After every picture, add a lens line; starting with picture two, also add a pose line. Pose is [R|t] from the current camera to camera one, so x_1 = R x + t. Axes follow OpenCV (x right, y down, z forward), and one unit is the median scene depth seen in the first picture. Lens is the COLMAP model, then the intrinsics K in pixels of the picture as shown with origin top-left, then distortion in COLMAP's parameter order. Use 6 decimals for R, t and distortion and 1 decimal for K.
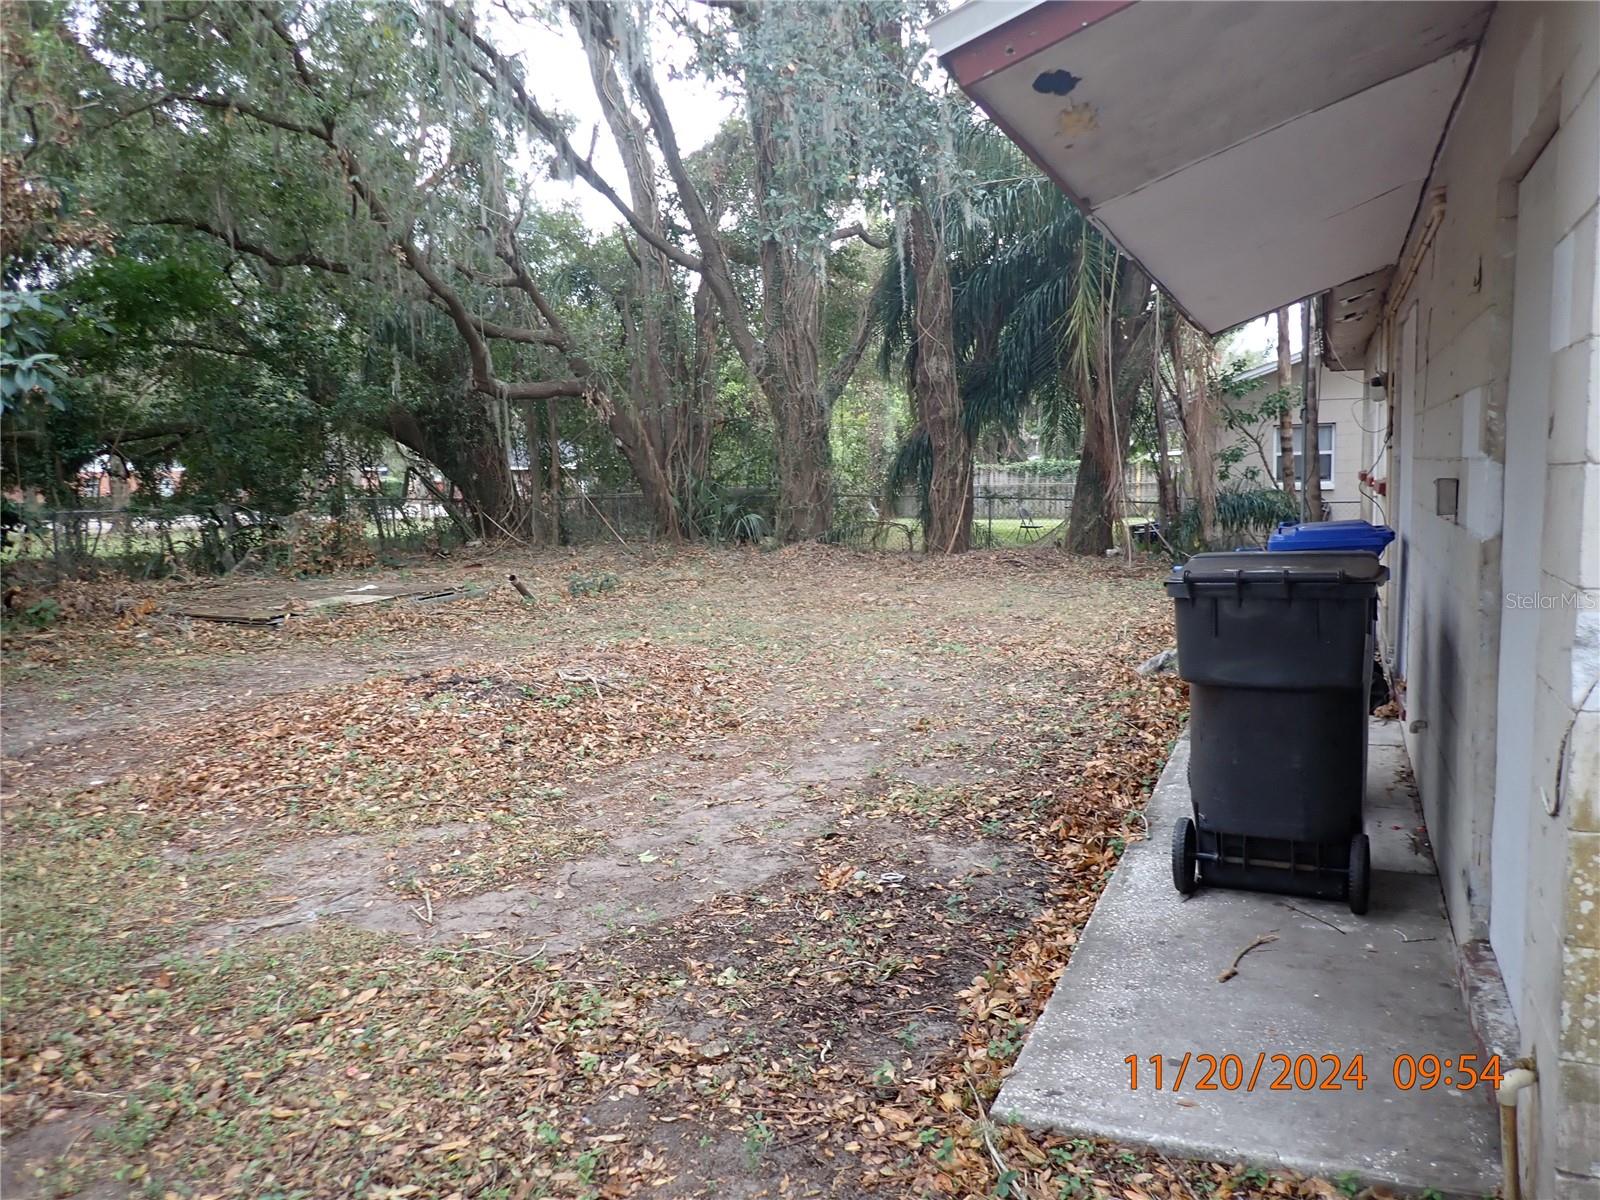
lens RADIAL K [[1200.0, 0, 814.1], [0, 1200.0, 597.6], [0, 0, 1]] dist [0.015881, -0.029079]
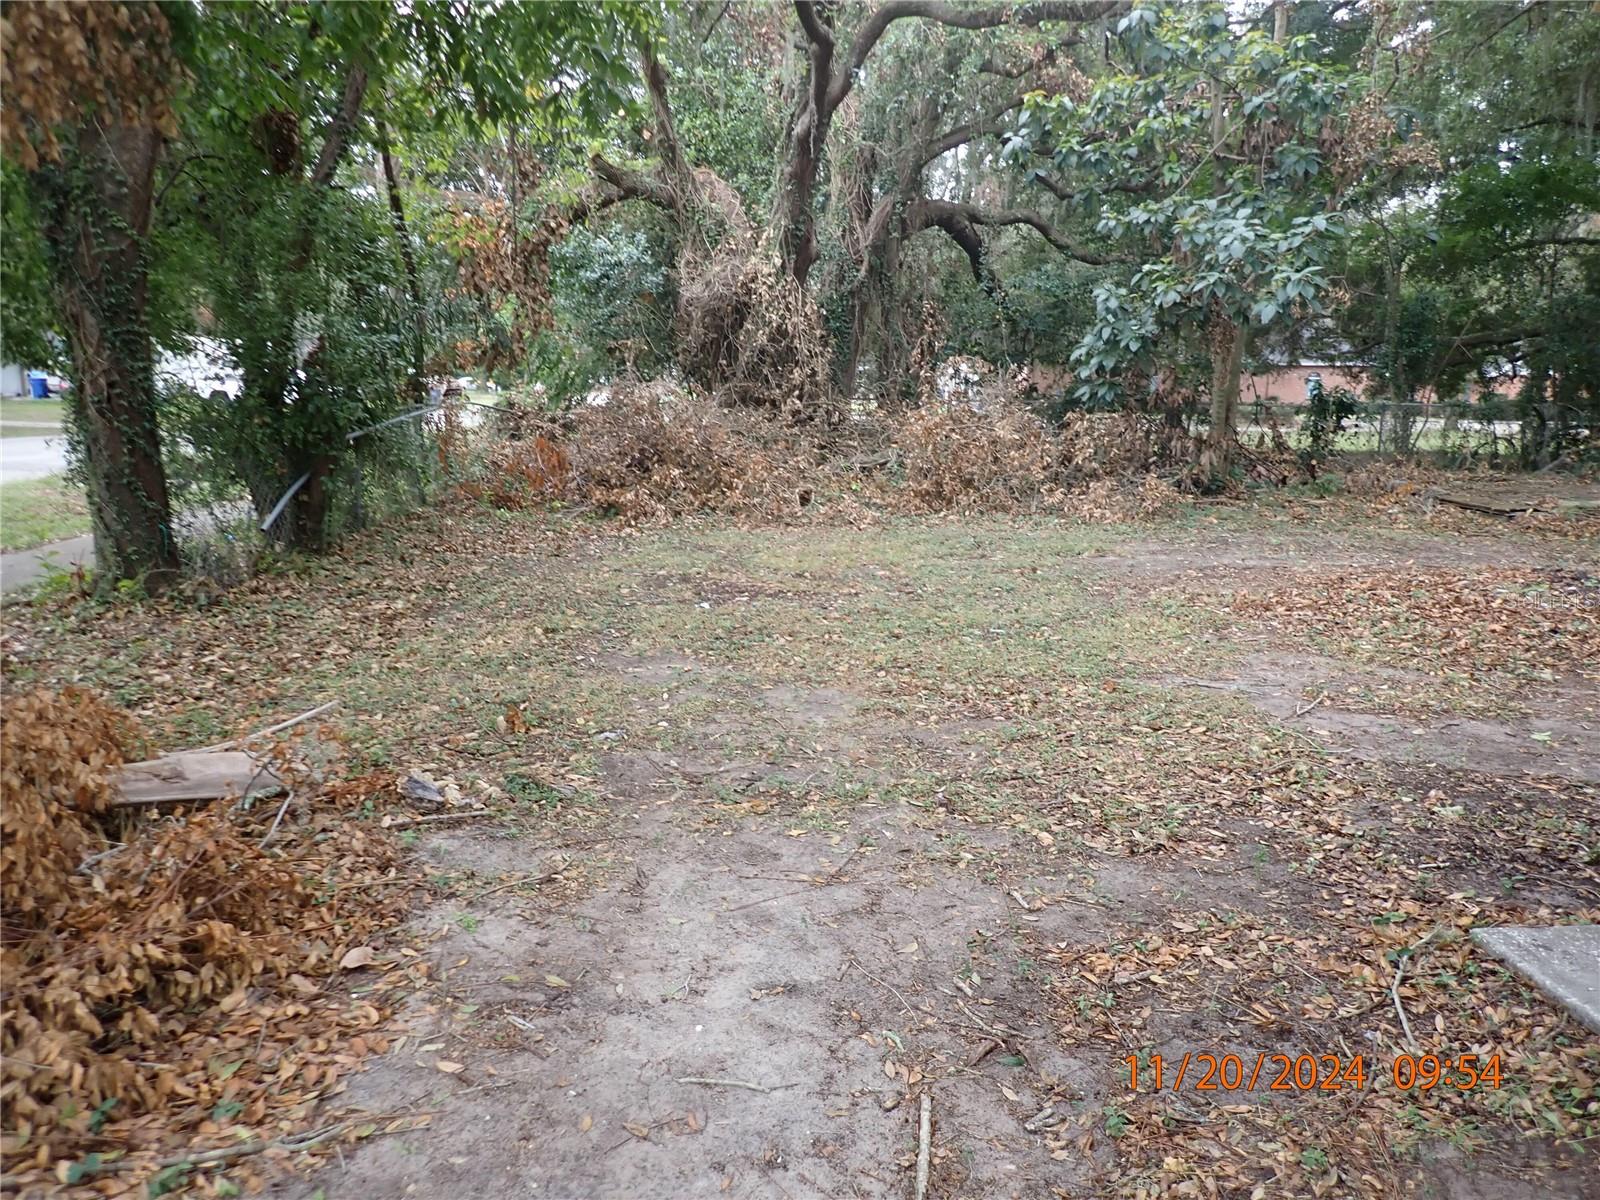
lens RADIAL K [[1182.8, 0, 818.9], [0, 1182.8, 604.5], [0, 0, 1]] dist [0.007993, 0.001355]
pose [[0.458975, 0.187114, -0.868522, 0.324897], [-0.112617, 0.981938, 0.152035, 0.014969], [0.881283, 0.028030, 0.471758, -0.024400]]
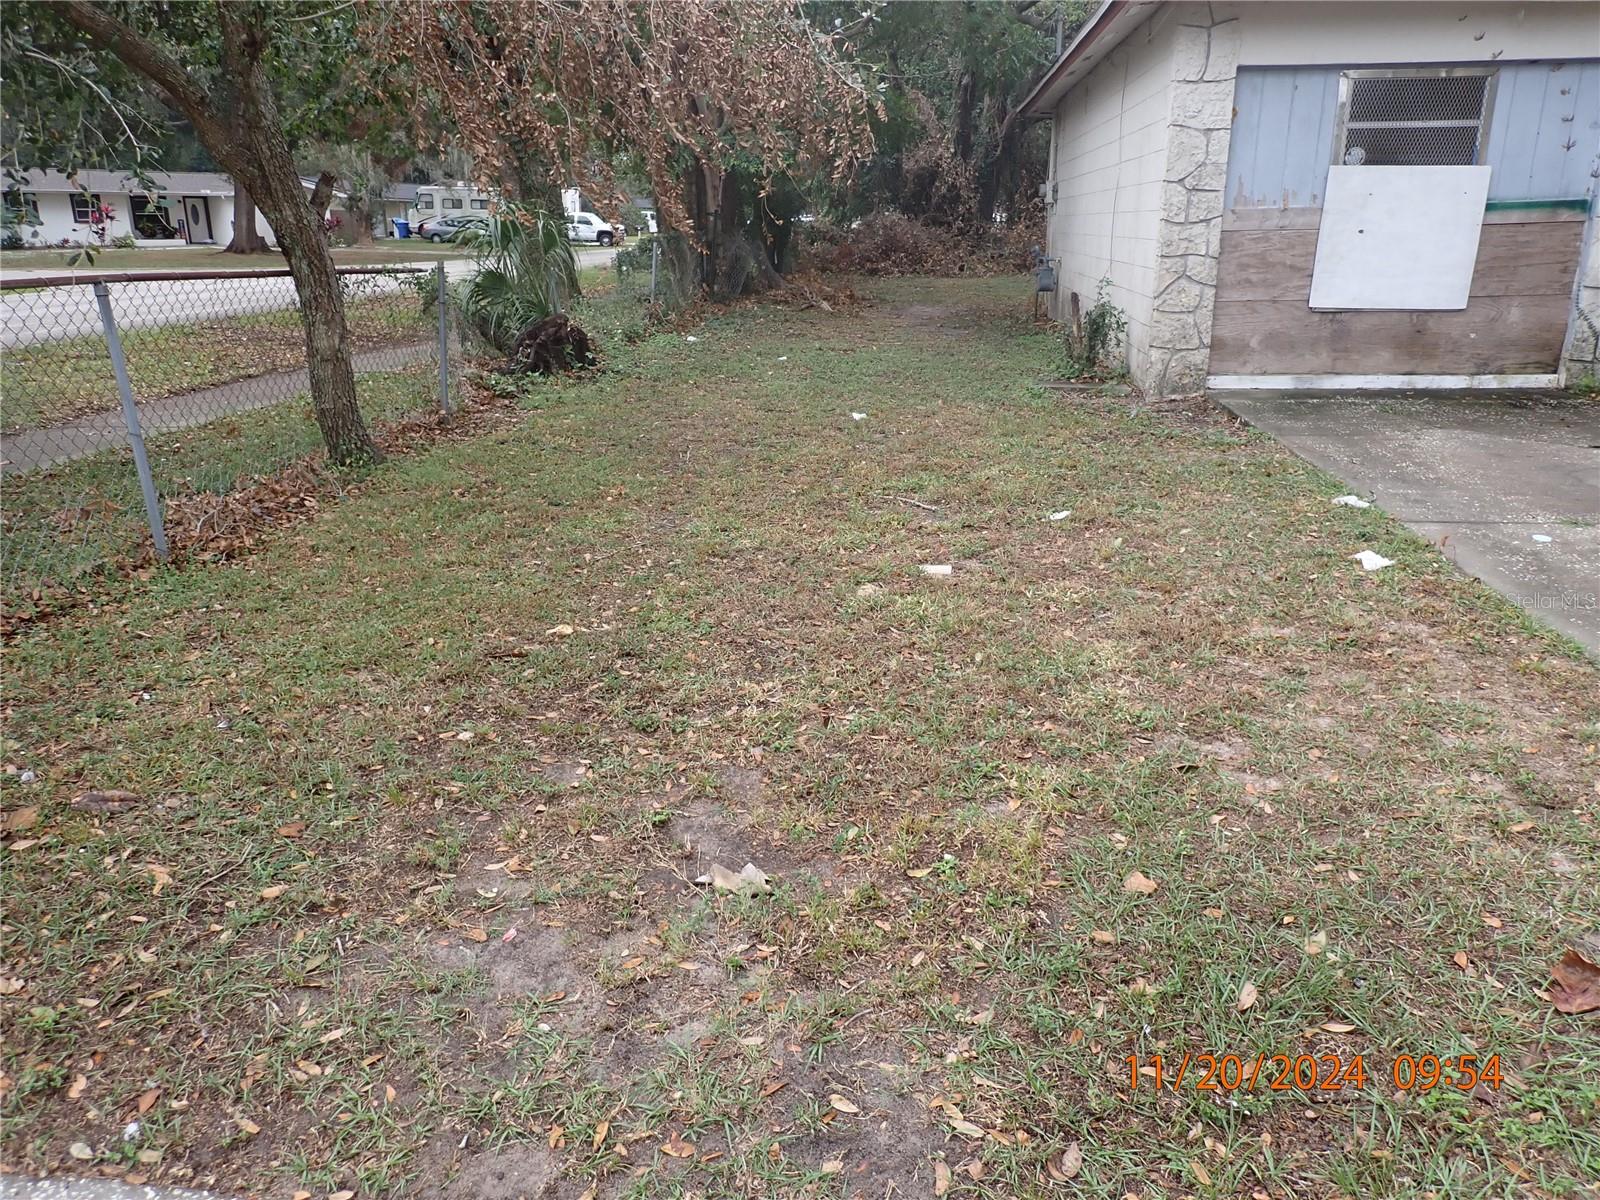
lens RADIAL K [[1185.9, 0, 815.8], [0, 1185.9, 606.8], [0, 0, 1]] dist [0.001117, -0.004928]
pose [[0.313601, 0.311386, -0.897047, 2.507124], [-0.099925, 0.950279, 0.294931, 0.092644], [0.944282, -0.002853, 0.329124, -0.974315]]
